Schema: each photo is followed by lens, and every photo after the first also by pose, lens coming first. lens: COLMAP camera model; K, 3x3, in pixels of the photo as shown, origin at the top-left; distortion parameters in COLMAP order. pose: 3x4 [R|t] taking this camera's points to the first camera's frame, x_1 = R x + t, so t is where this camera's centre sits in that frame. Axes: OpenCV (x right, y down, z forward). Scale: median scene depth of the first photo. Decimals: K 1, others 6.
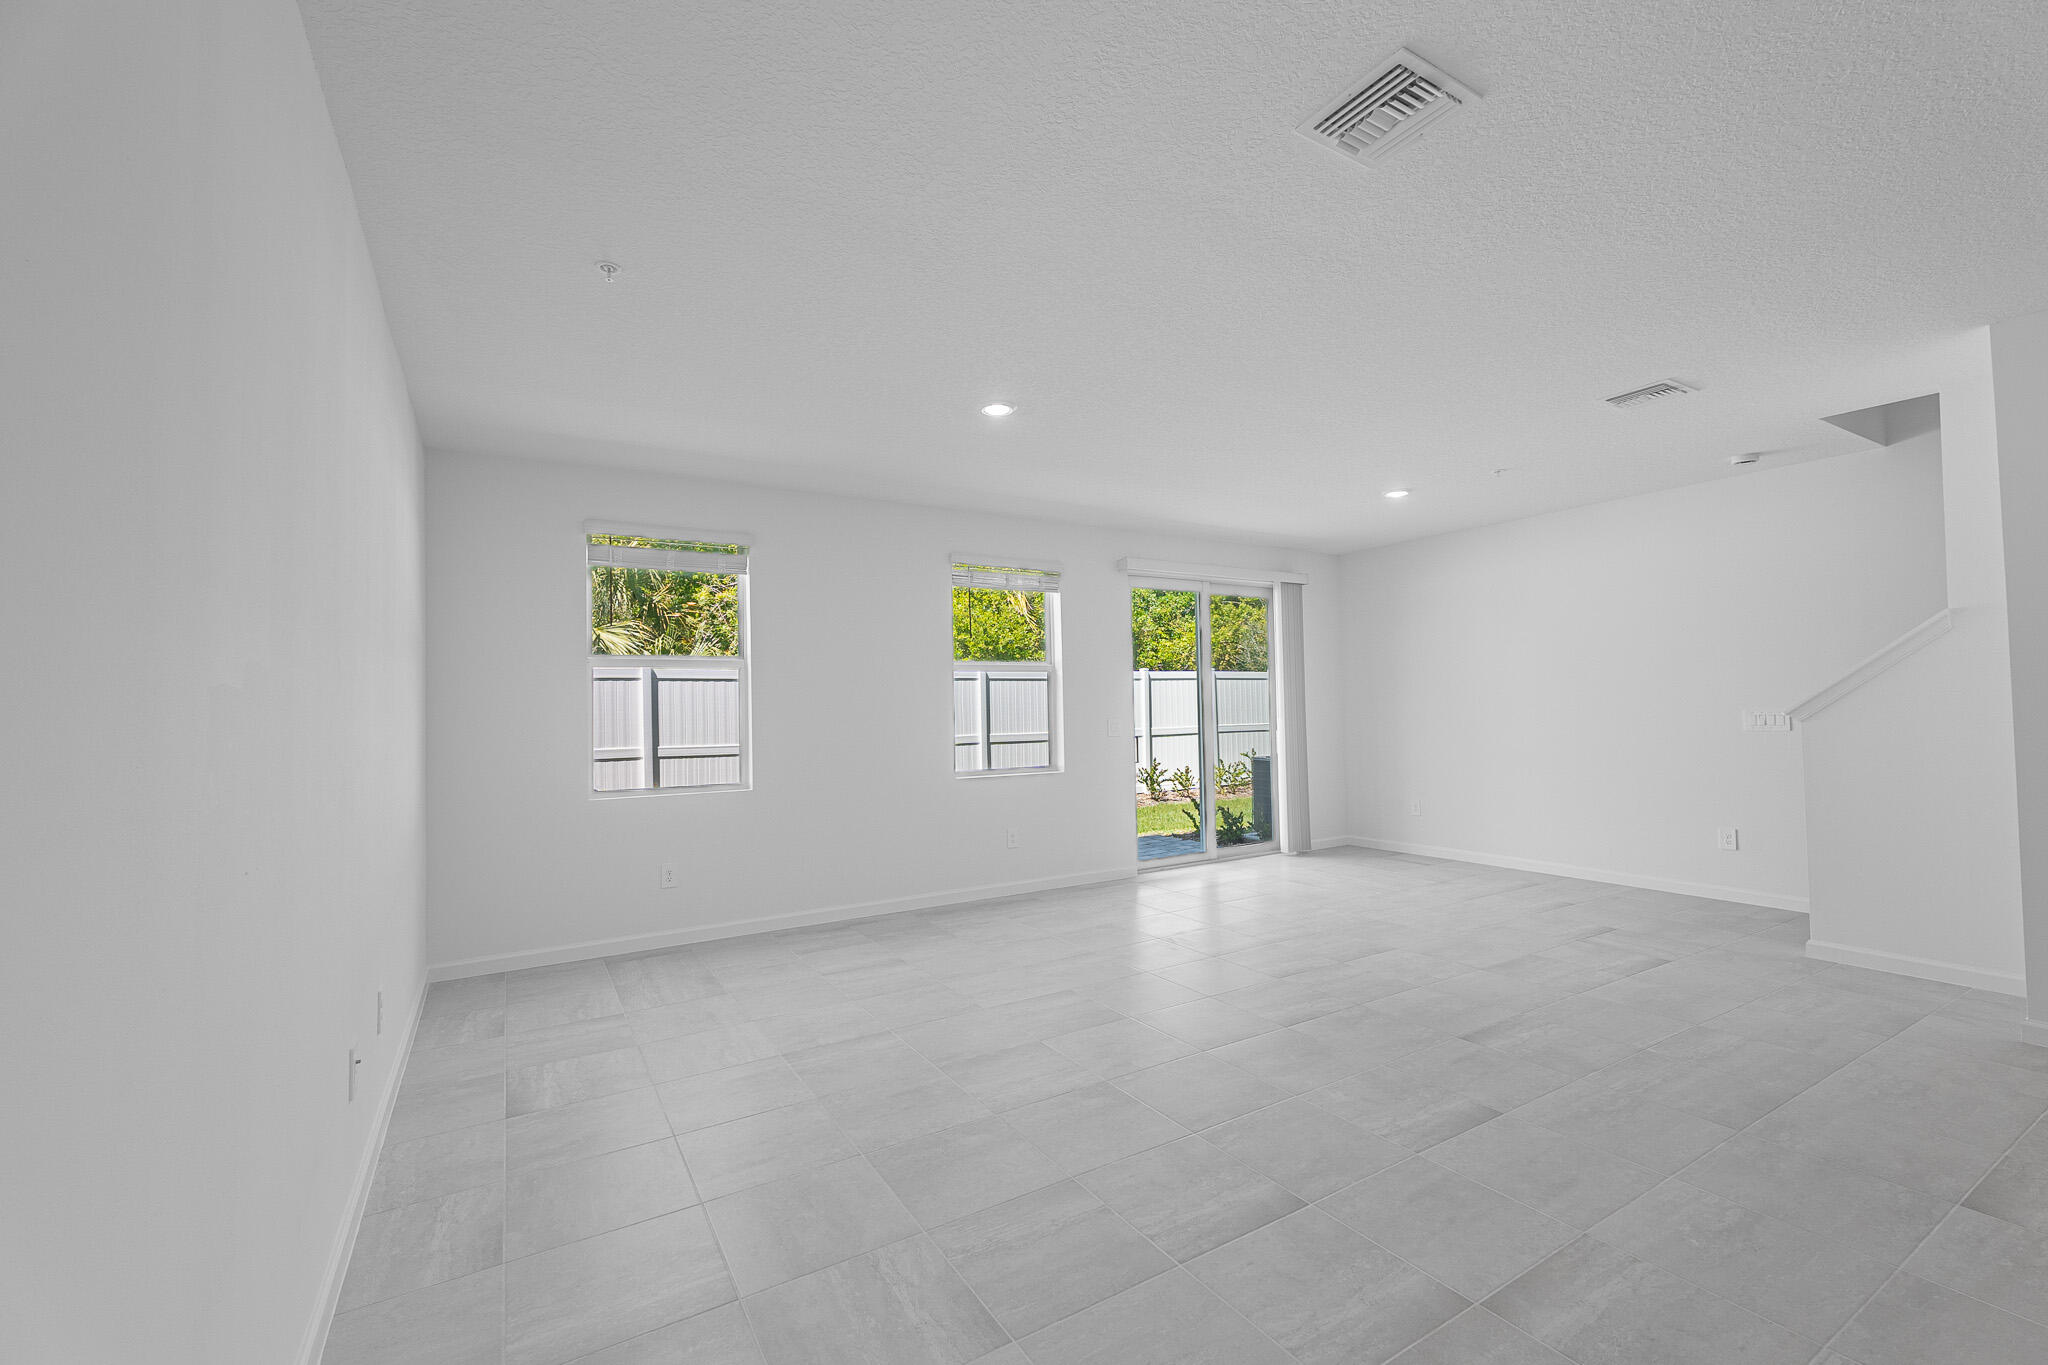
lens RADIAL K [[866.4, 0, 1027.1], [0, 866.4, 695.6], [0, 0, 1]] dist [0.000364, 0.000473]
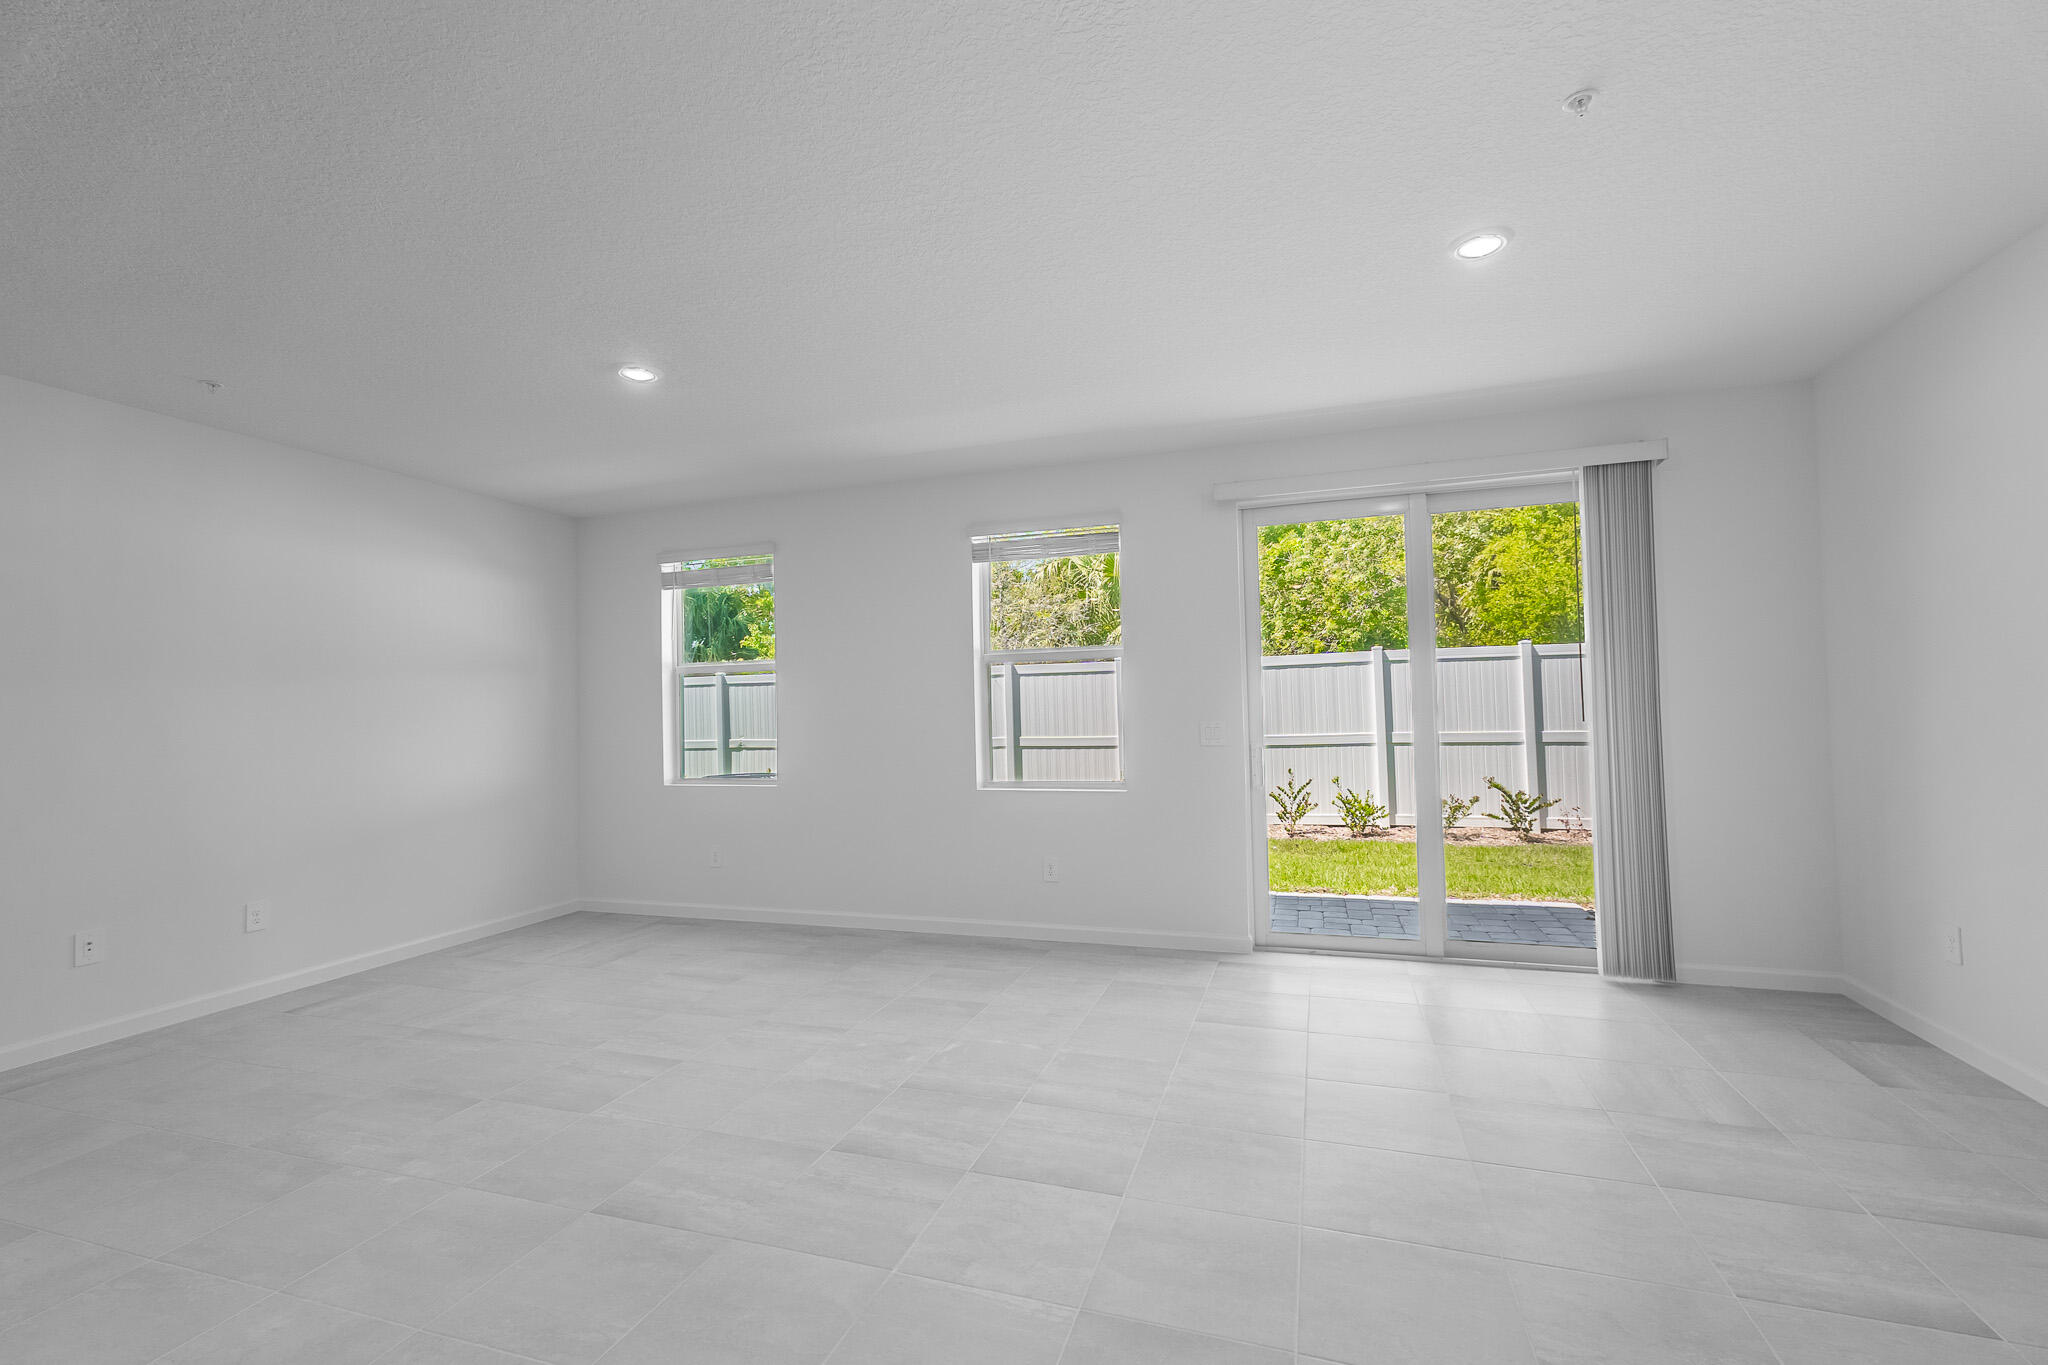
lens RADIAL K [[866.4, 0, 1027.1], [0, 866.4, 695.6], [0, 0, 1]] dist [0.000364, 0.000473]
pose [[0.660124, -0.003531, -0.751149, 0.520190], [0.016266, 0.999822, 0.009594, -0.001810], [0.750981, -0.018552, 0.660063, 0.428480]]
